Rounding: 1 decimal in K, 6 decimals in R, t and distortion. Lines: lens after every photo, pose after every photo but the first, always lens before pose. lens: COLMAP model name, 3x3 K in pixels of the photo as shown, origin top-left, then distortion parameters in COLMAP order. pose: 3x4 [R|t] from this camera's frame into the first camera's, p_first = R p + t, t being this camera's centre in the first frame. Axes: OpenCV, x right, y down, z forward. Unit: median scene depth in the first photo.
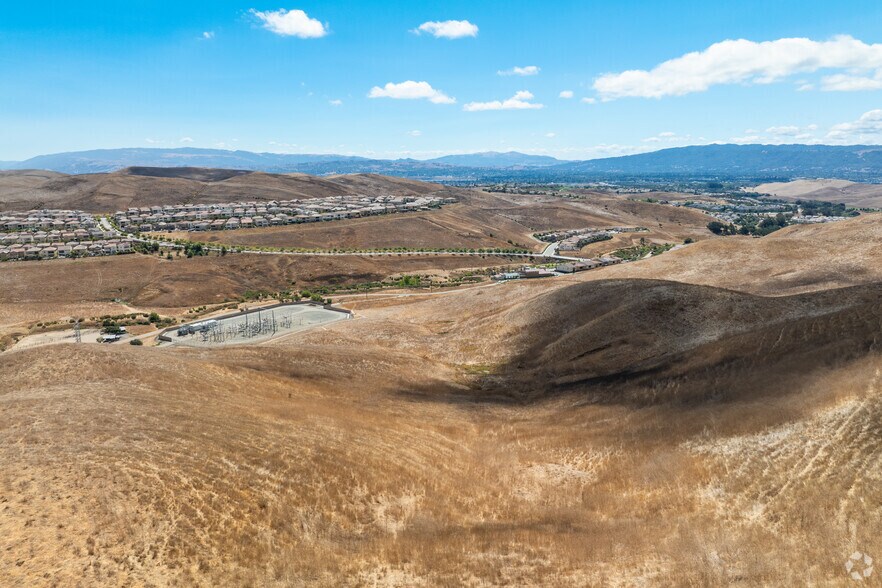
lens RADIAL K [[621.0, 0, 441.4], [0, 621.0, 322.4], [0, 0, 1]] dist [-0.030297, -0.006913]
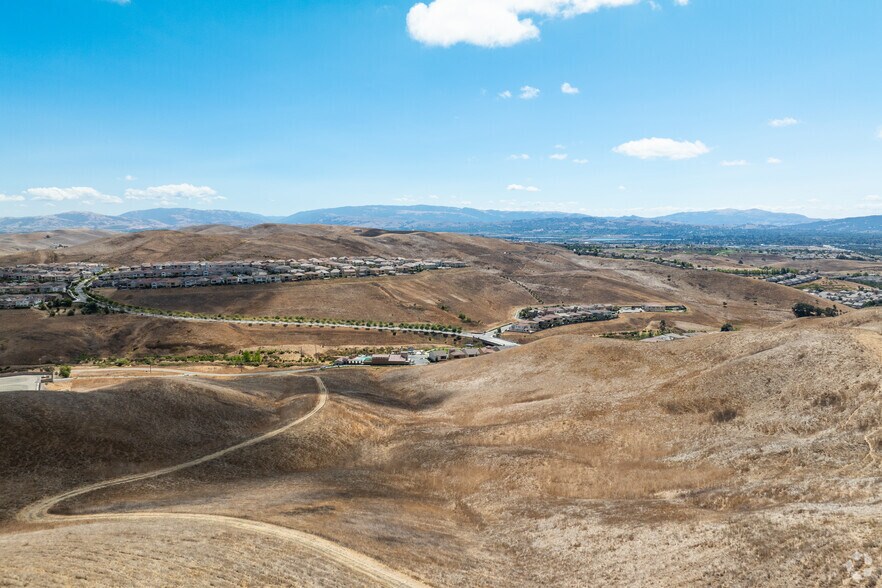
lens RADIAL K [[621.0, 0, 441.4], [0, 621.0, 322.4], [0, 0, 1]] dist [-0.030297, -0.006913]
pose [[0.929304, 0.062631, -0.363966, 0.303726], [-0.094379, 0.993066, -0.070088, -0.047699], [0.357052, 0.099483, 0.928772, 0.174203]]
